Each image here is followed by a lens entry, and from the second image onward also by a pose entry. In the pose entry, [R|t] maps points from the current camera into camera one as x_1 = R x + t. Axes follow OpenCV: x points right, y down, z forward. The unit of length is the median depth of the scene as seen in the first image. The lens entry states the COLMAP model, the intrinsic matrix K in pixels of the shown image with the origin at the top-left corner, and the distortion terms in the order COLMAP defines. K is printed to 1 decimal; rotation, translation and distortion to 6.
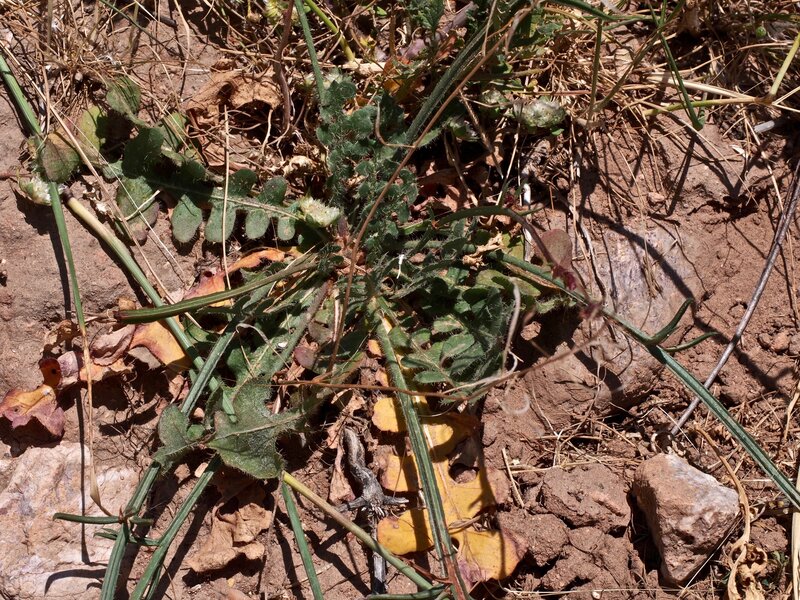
lens RADIAL K [[2944.5, 0, 400.0], [0, 2944.5, 300.0], [0, 0, 1]] dist [0.063021, -3.309321]
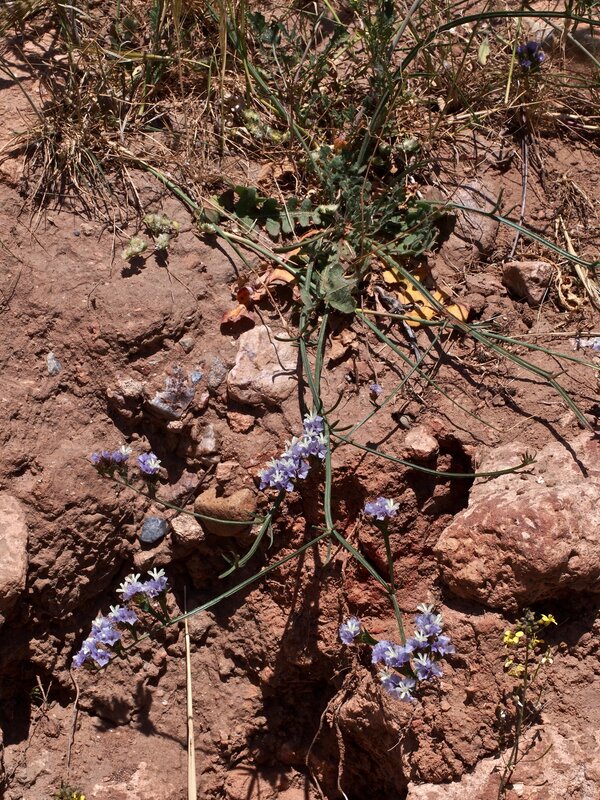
lens RADIAL K [[2944.5, 0, 300.0], [0, 2944.5, 400.0], [0, 0, 1]] dist [0.063021, -3.309321]
pose [[0.948366, -0.271490, 0.163999, -0.450759], [0.298238, 0.939282, -0.169716, 0.475097], [-0.107965, 0.209863, 0.971751, -1.116523]]
